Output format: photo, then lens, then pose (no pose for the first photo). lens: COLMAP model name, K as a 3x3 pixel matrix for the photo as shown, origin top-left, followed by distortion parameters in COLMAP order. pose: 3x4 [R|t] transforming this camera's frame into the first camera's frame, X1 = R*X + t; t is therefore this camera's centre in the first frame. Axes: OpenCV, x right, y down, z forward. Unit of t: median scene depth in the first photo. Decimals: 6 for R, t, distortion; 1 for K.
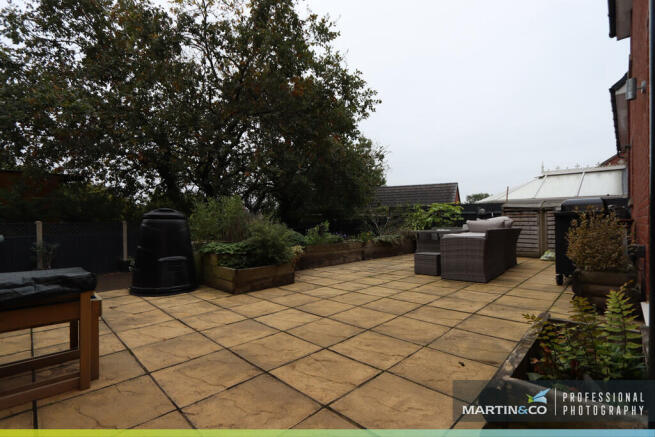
lens RADIAL K [[306.6, 0, 328.0], [0, 306.6, 221.5], [0, 0, 1]] dist [-0.027564, 0.001219]
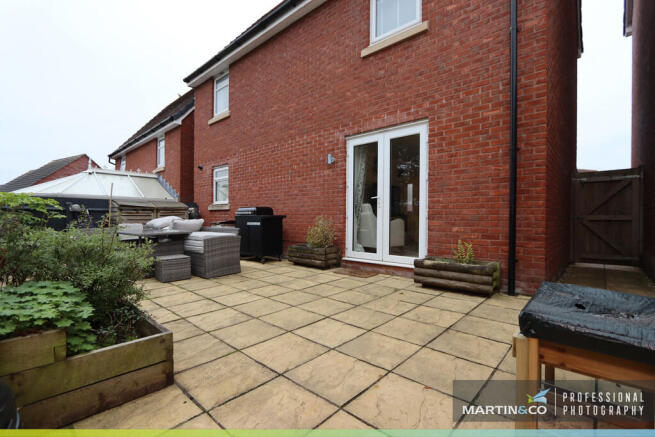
lens RADIAL K [[306.6, 0, 324.8], [0, 306.6, 217.8], [0, 0, 1]] dist [-0.027564, 0.001219]
pose [[-0.041244, -0.000584, 0.999149, -1.108911], [-0.004244, 0.999991, 0.000410, -0.027477], [-0.999140, -0.004224, -0.041246, 1.111840]]
